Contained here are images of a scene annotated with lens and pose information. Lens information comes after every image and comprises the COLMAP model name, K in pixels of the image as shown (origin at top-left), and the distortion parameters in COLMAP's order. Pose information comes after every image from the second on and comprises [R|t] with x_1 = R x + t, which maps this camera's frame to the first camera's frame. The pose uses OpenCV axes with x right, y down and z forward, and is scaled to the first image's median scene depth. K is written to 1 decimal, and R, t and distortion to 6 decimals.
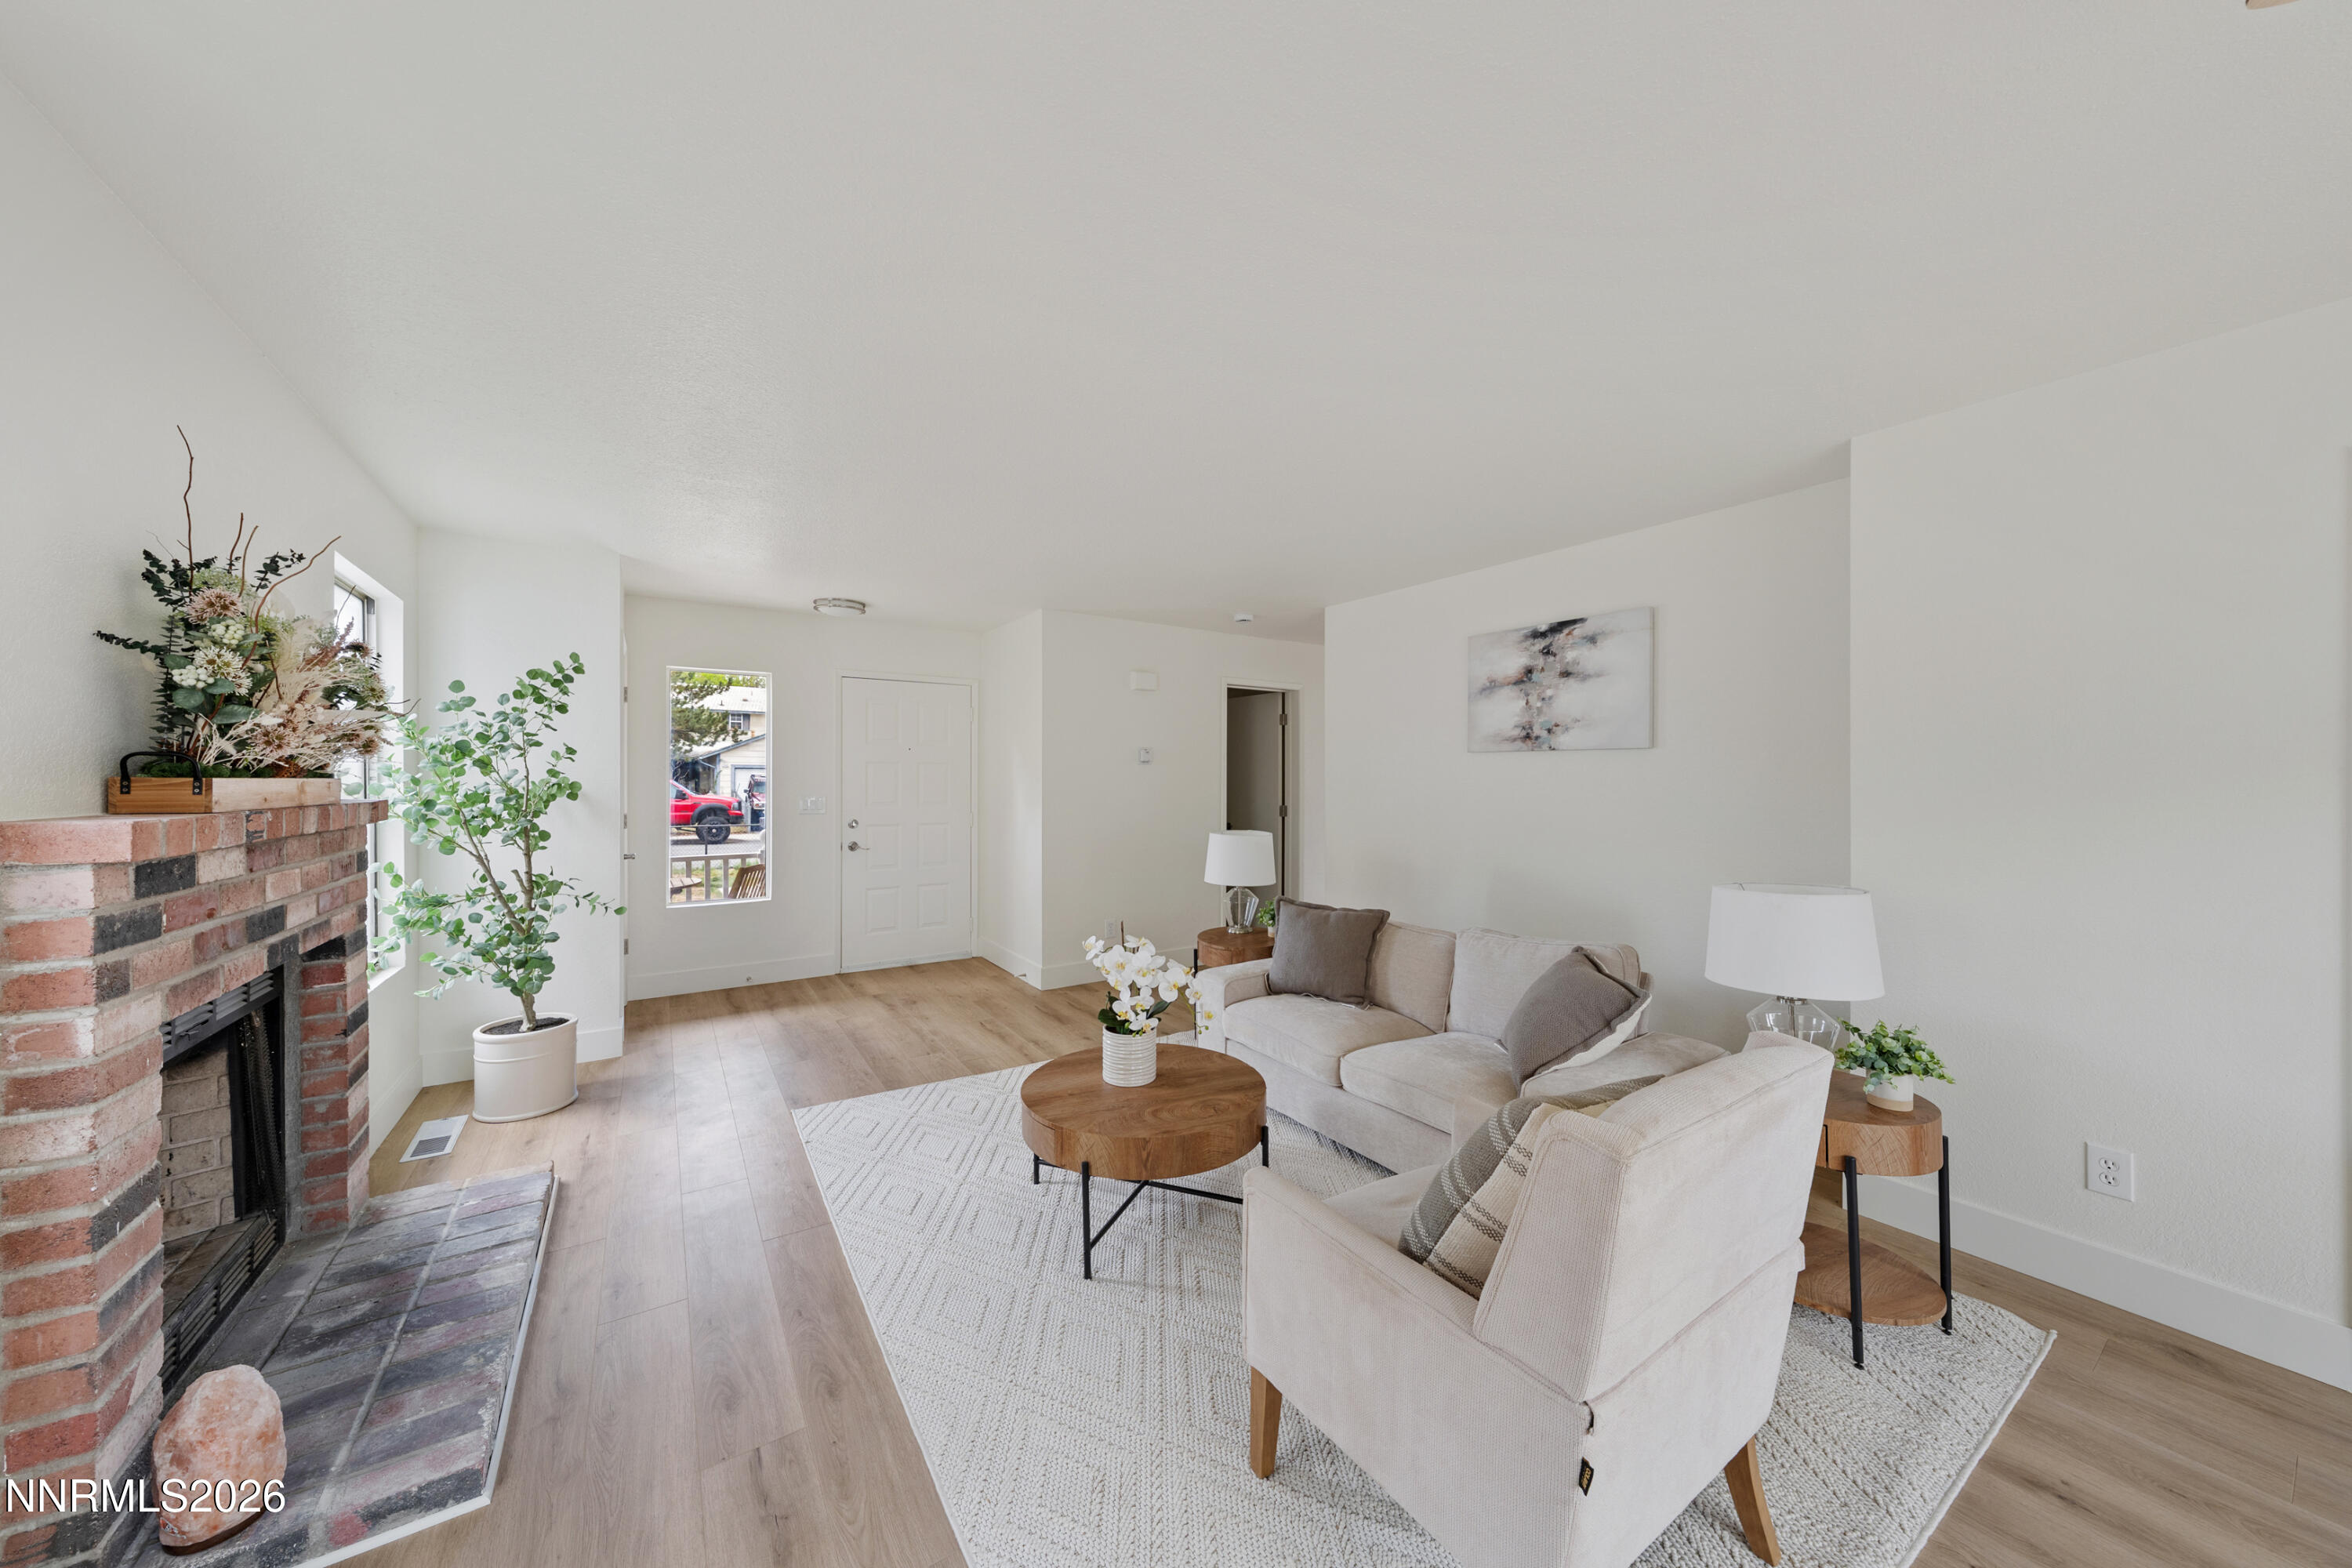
lens RADIAL K [[792.1, 0, 1166.7], [0, 792.1, 777.0], [0, 0, 1]] dist [-0.000649, -0.000431]
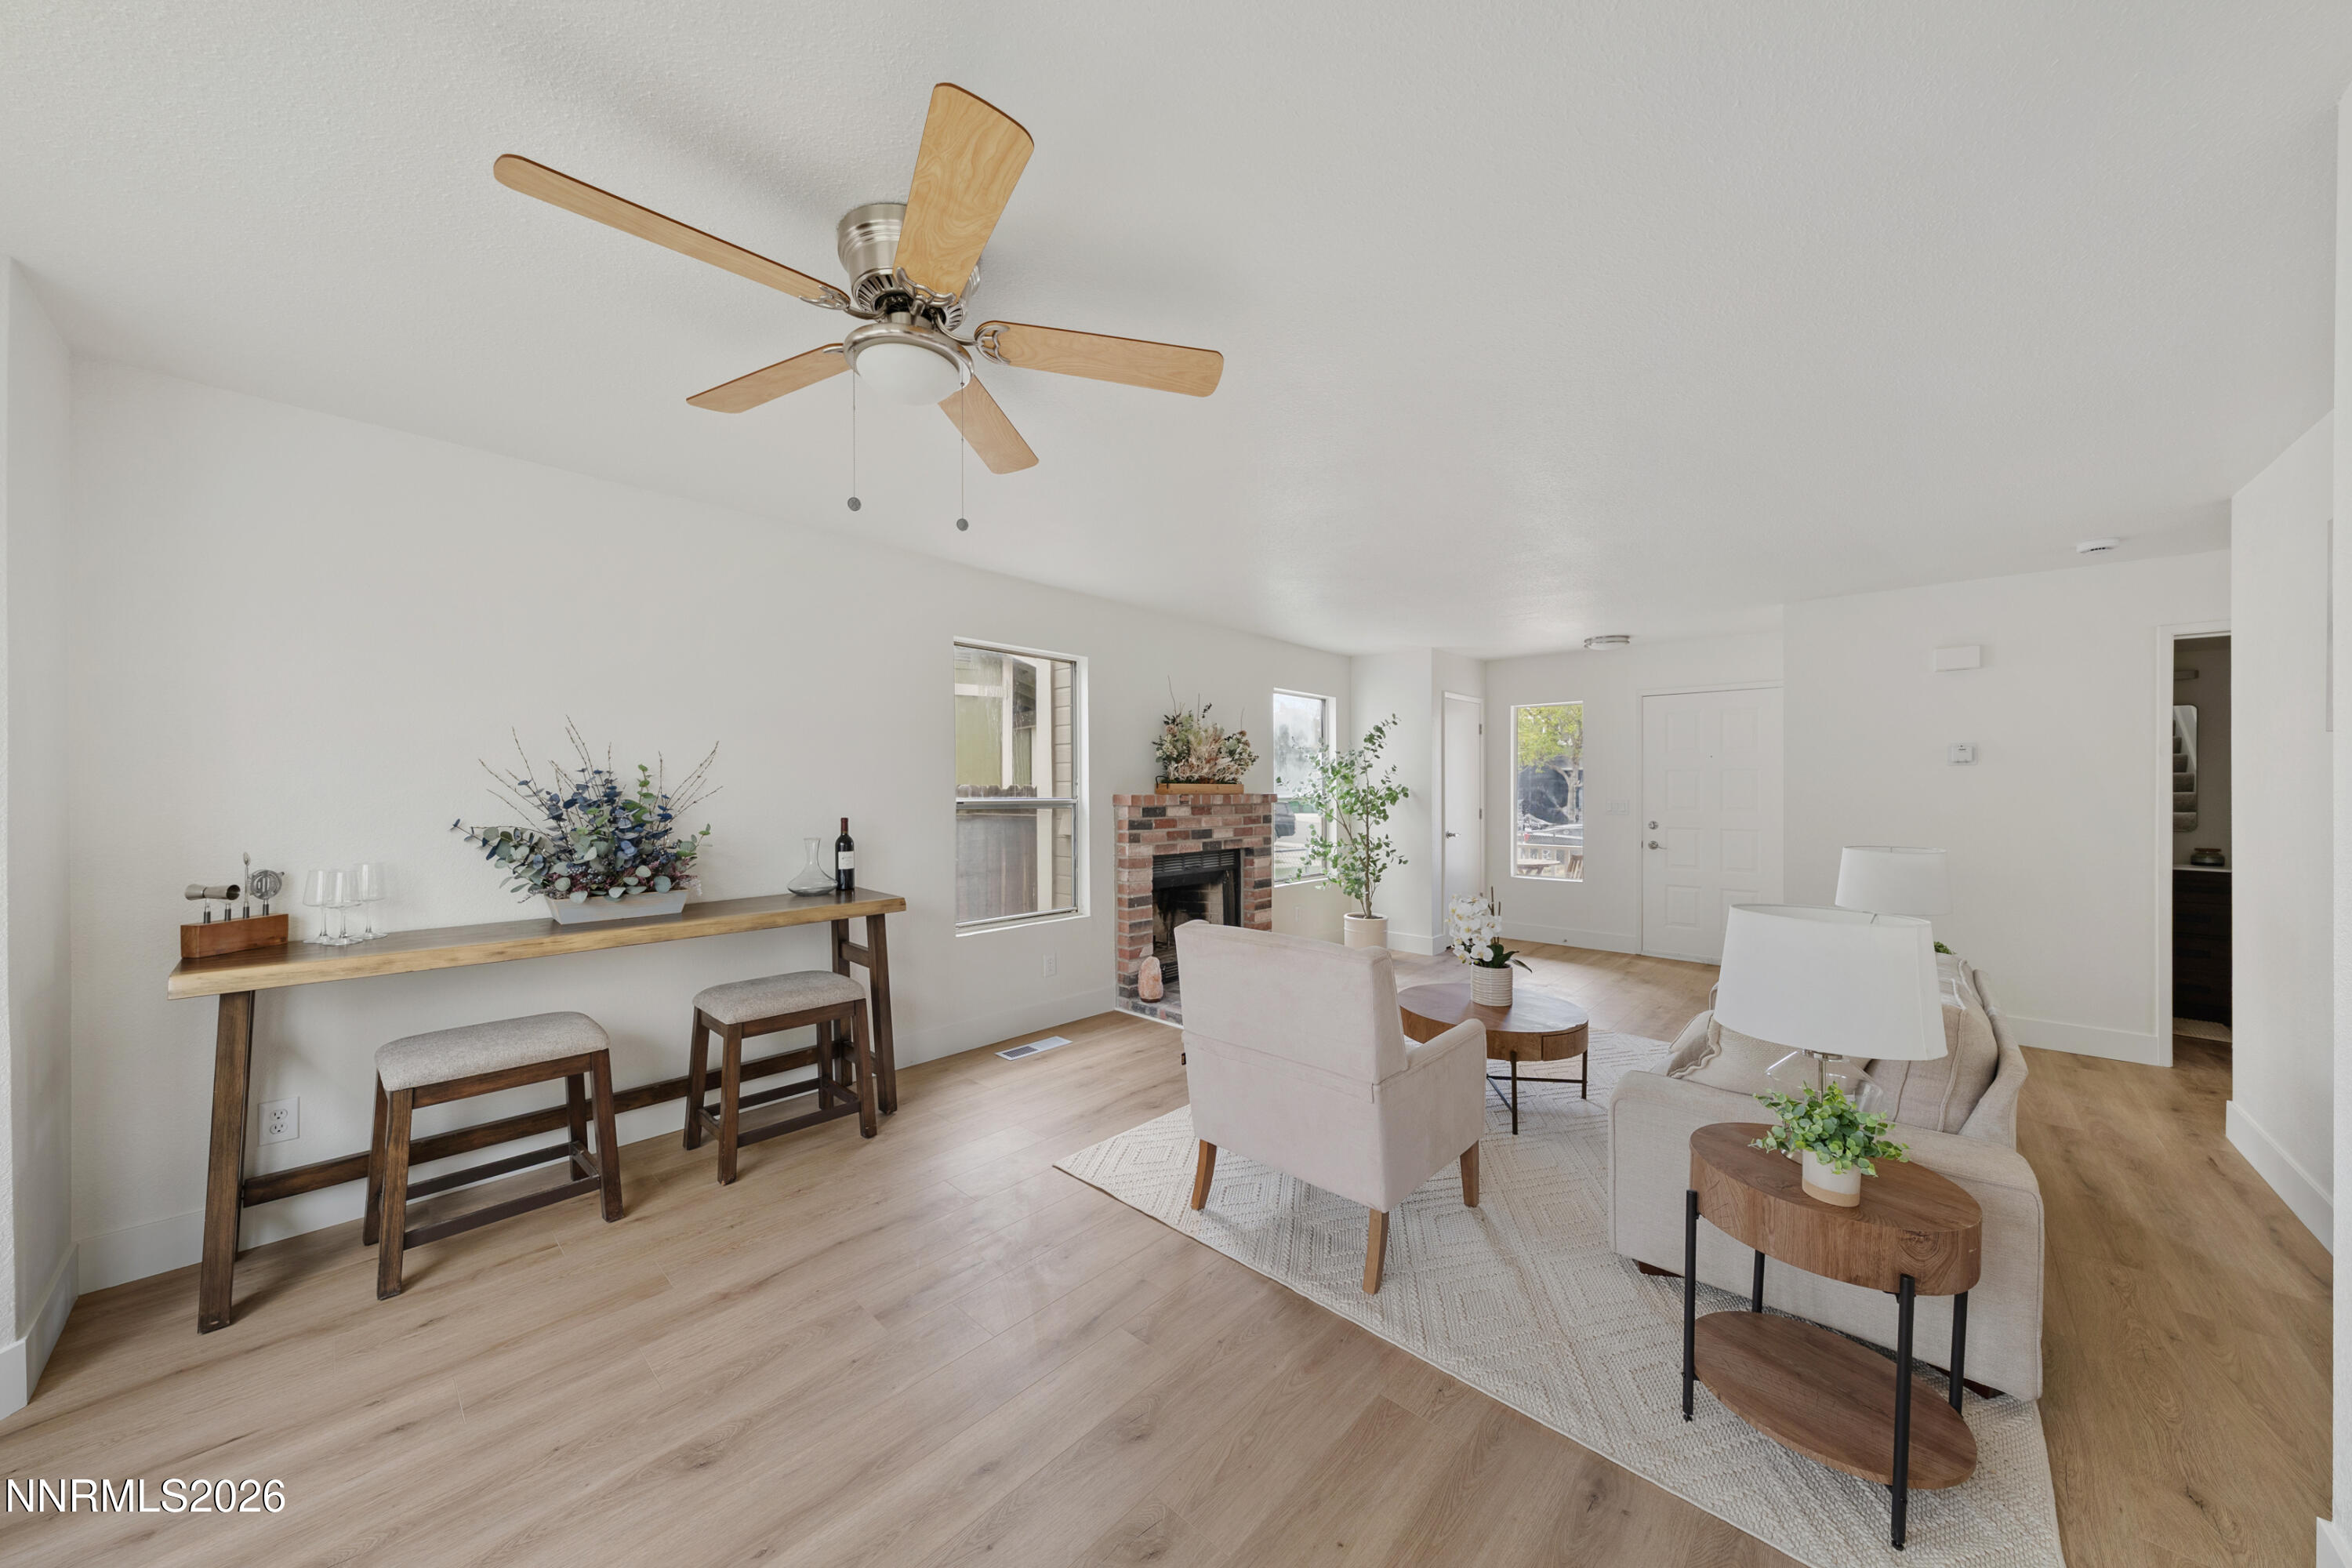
lens RADIAL K [[792.1, 0, 1182.6], [0, 792.1, 788.9], [0, 0, 1]] dist [-0.000649, -0.000431]
pose [[0.245910, -0.000110, -0.969293, 0.906603], [0.001277, 0.999999, 0.000211, 0.010389], [0.969292, -0.001289, 0.245910, 0.121083]]
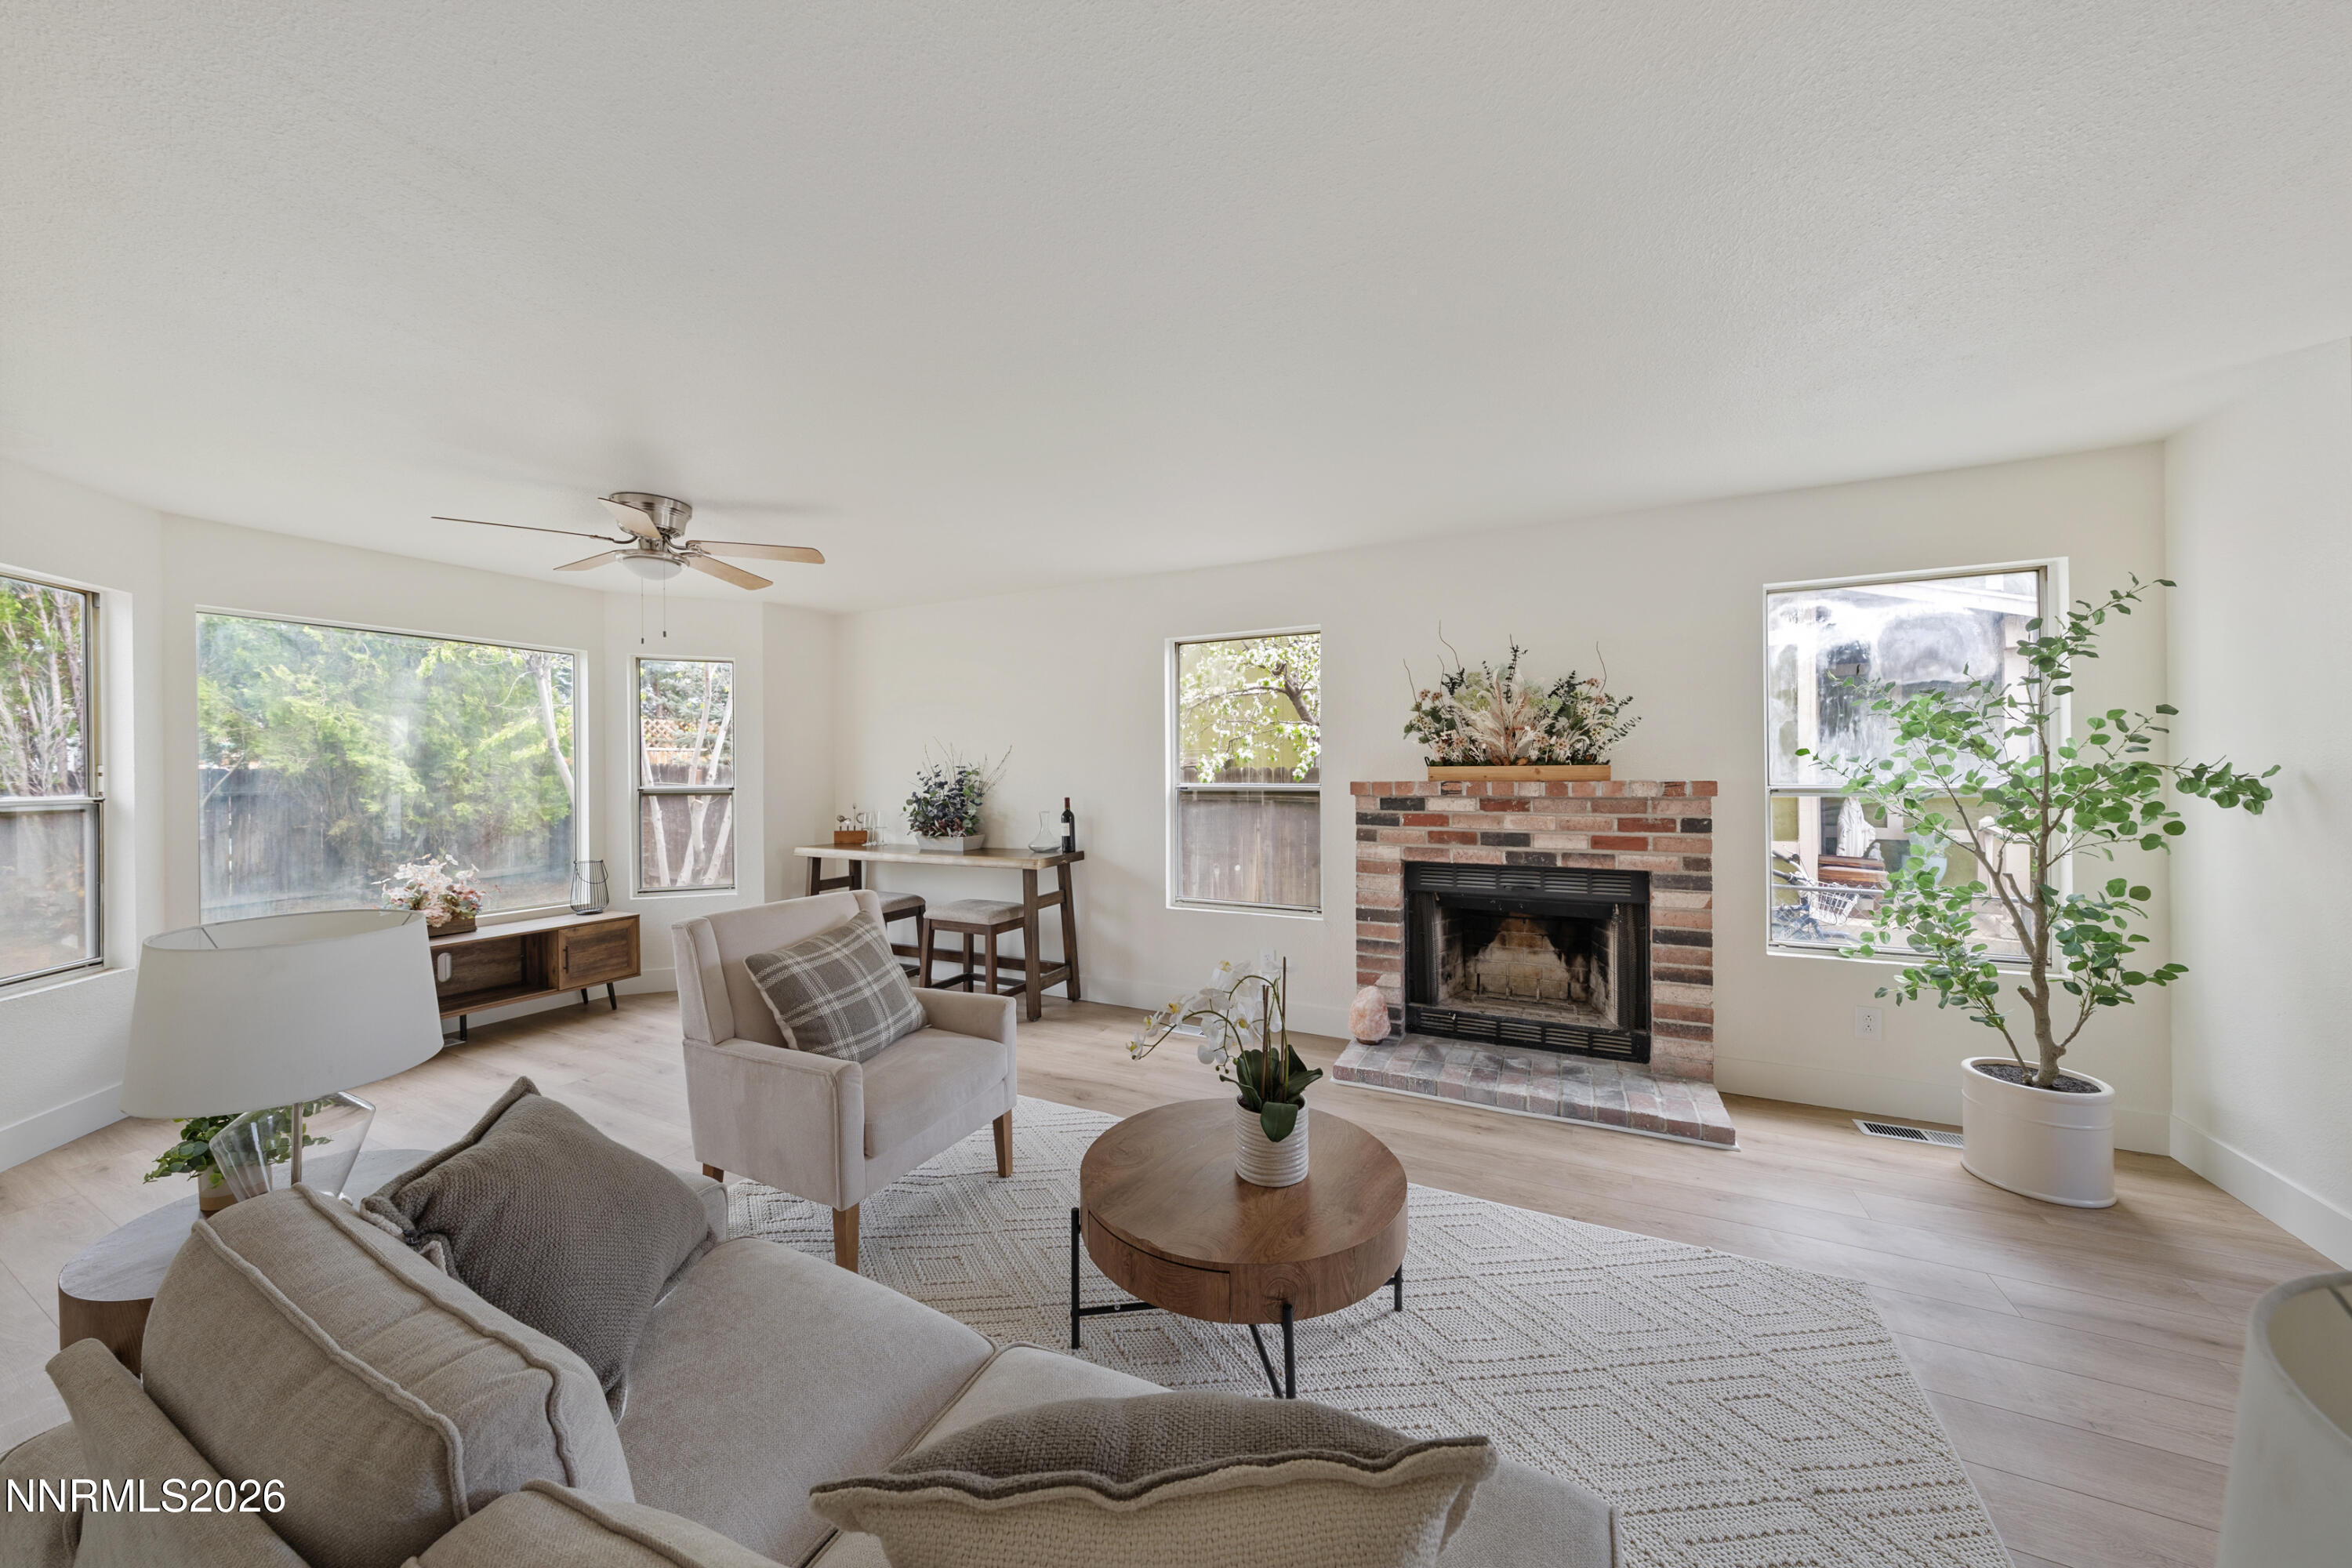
lens RADIAL K [[792.1, 0, 1177.9], [0, 792.1, 778.2], [0, 0, 1]] dist [-0.000649, -0.000431]
pose [[-0.860091, 0.005143, -0.510116, 0.313855], [0.005529, 0.999984, 0.000760, 0.014717], [0.510111, -0.002167, -0.860106, 1.254653]]
